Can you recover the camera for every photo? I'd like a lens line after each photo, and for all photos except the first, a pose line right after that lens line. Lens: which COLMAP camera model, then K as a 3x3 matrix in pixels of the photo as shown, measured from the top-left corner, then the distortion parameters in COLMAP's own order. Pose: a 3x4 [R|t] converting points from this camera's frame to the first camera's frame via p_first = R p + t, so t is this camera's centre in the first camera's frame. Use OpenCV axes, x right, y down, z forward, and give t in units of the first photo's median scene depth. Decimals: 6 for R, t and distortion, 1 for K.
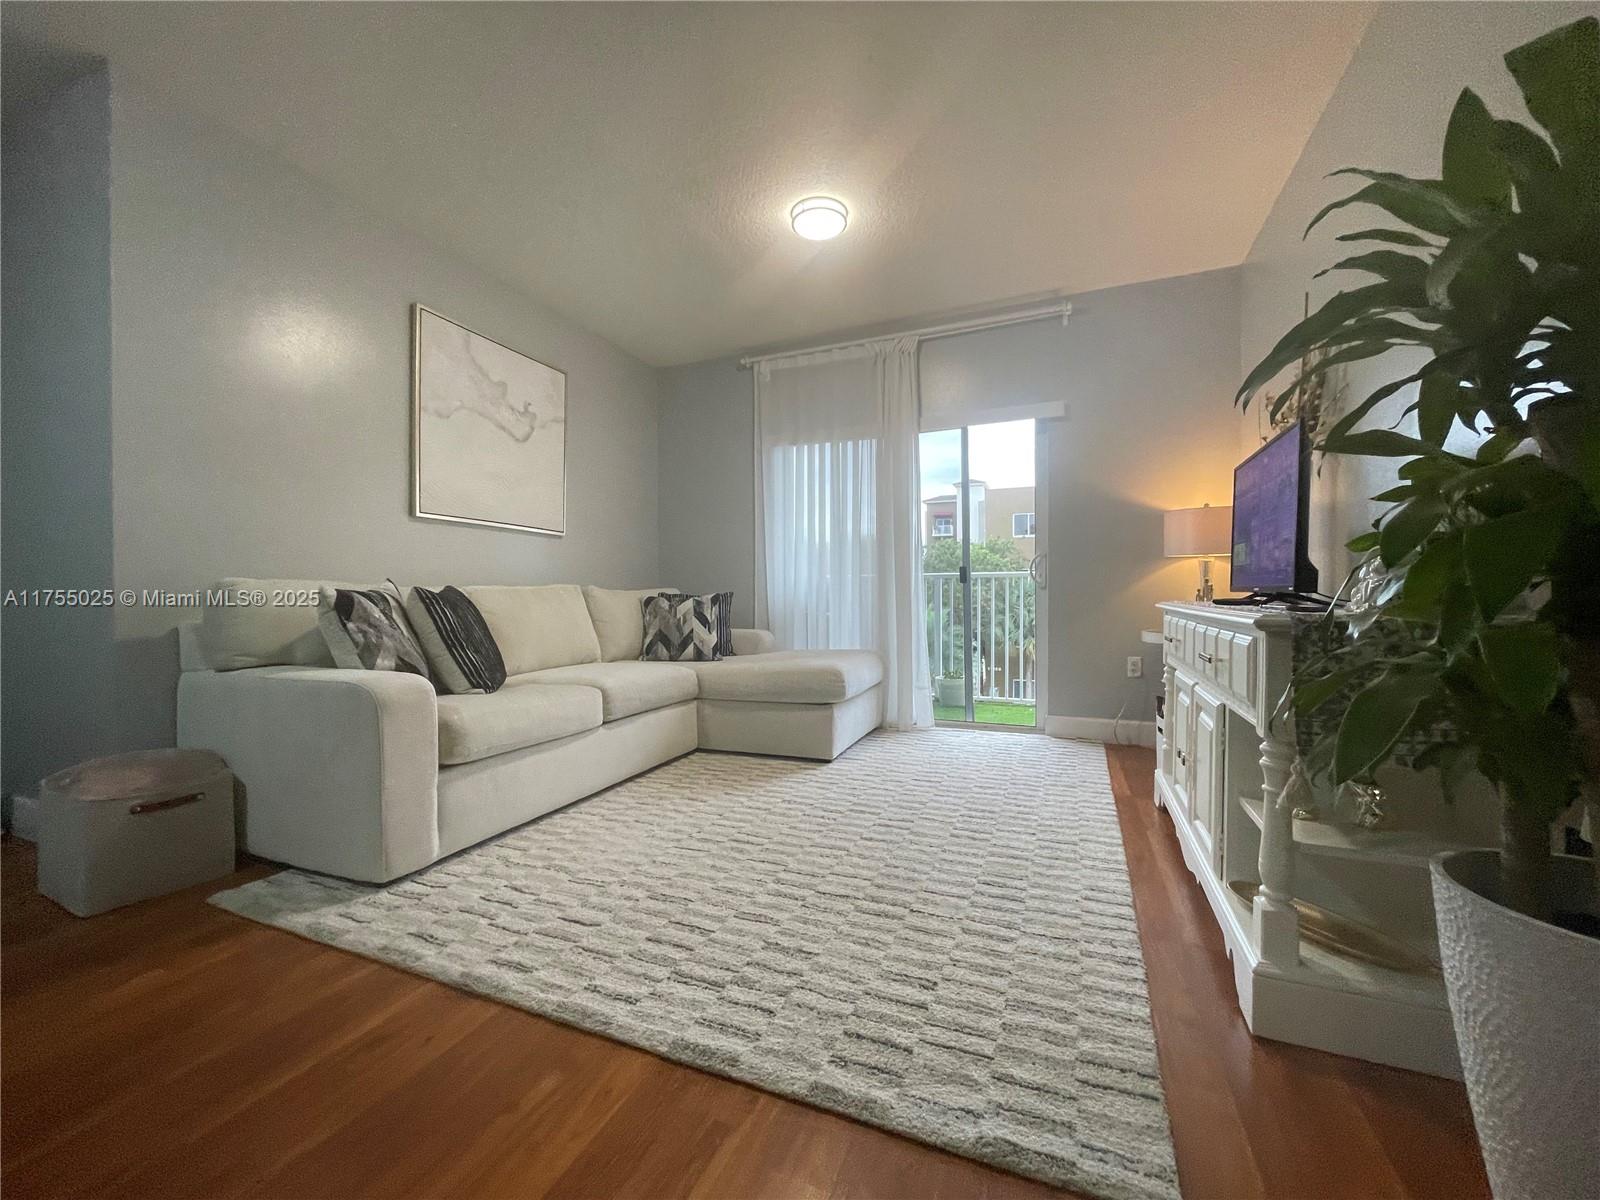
lens RADIAL K [[645.9, 0, 800.0], [0, 645.9, 600.0], [0, 0, 1]] dist [-0.003347, 0.000315]
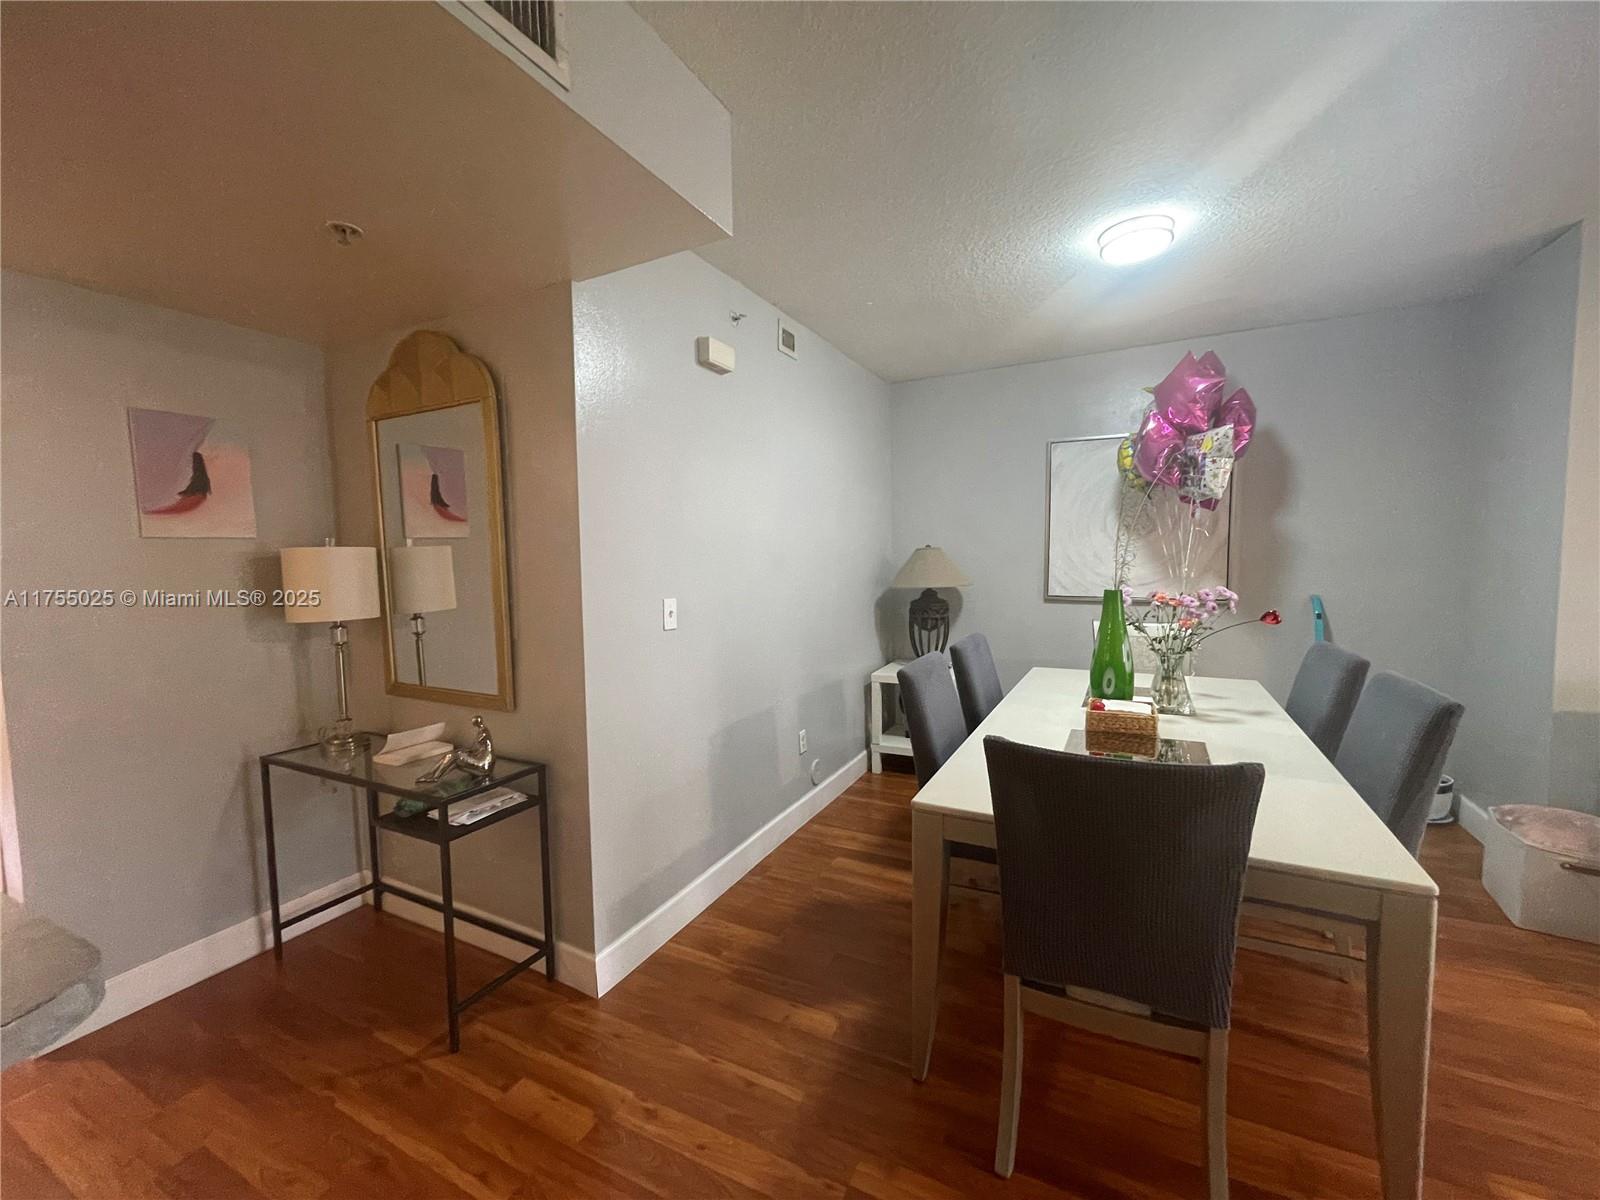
lens RADIAL K [[645.9, 0, 800.0], [0, 645.9, 600.0], [0, 0, 1]] dist [-0.003347, 0.000315]
pose [[-0.081768, 0.073098, -0.993967, 0.224310], [0.013700, 0.997295, 0.072215, -0.234109], [0.996557, -0.007712, -0.082548, -0.289863]]
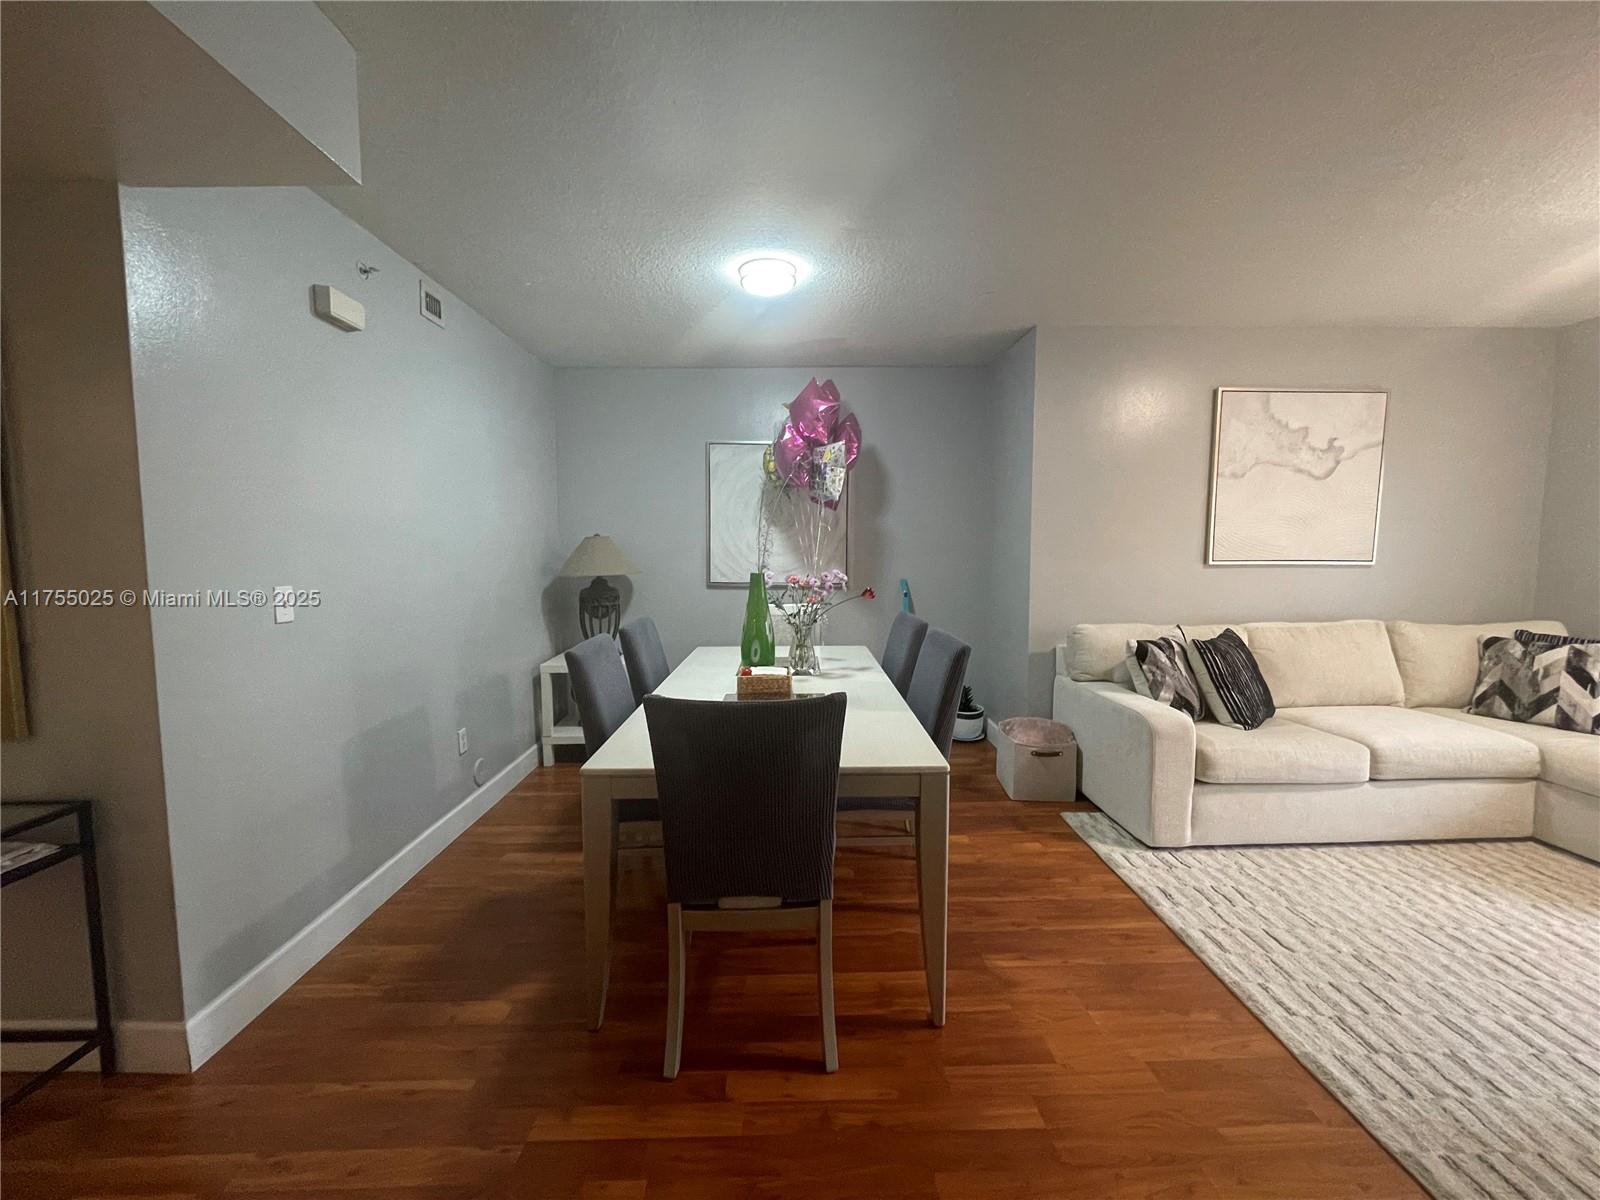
lens RADIAL K [[645.9, 0, 800.0], [0, 645.9, 600.0], [0, 0, 1]] dist [-0.003347, 0.000315]
pose [[0.398648, 0.078193, -0.913764, 0.304616], [-0.001614, 0.996417, 0.084562, -0.220795], [0.917103, -0.032235, 0.397346, -0.285377]]
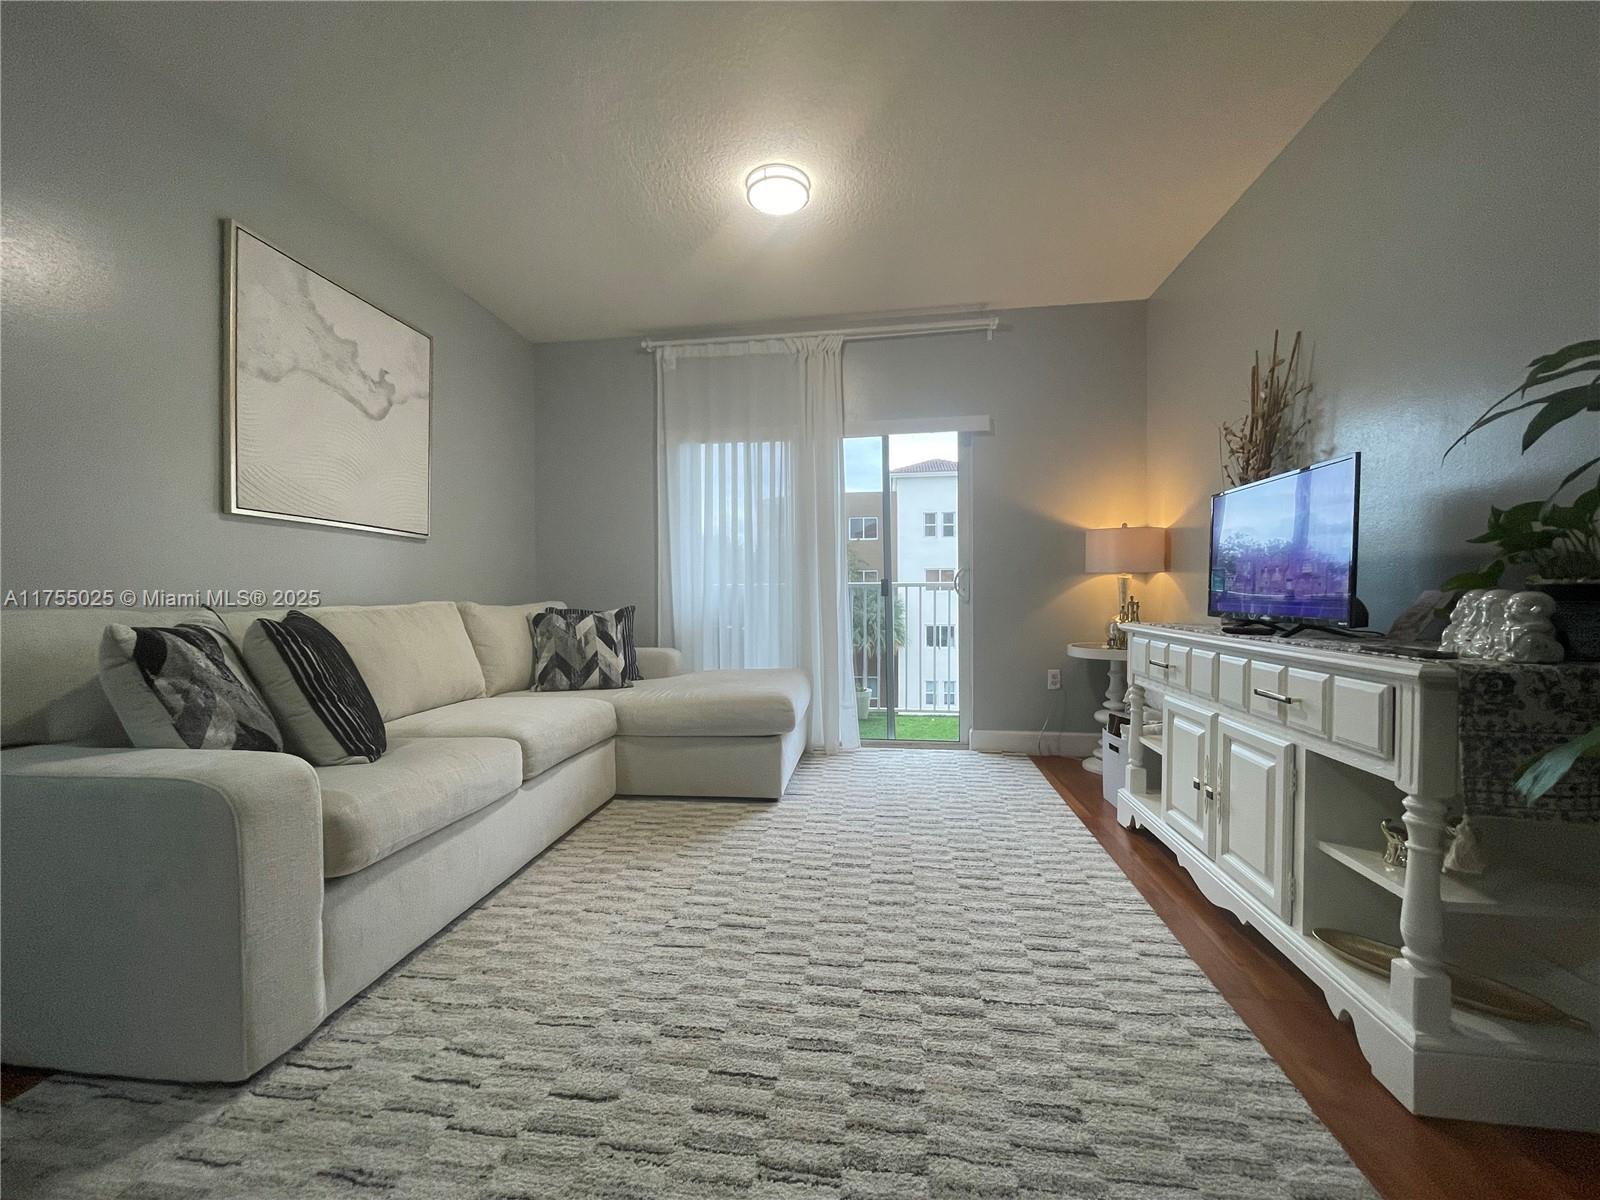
lens RADIAL K [[645.9, 0, 800.0], [0, 645.9, 600.0], [0, 0, 1]] dist [-0.003347, 0.000315]
pose [[0.966670, -0.003346, 0.256002, -0.216346], [0.003042, 0.999994, 0.001581, -0.041361], [-0.256006, -0.000749, 0.966675, 0.180285]]
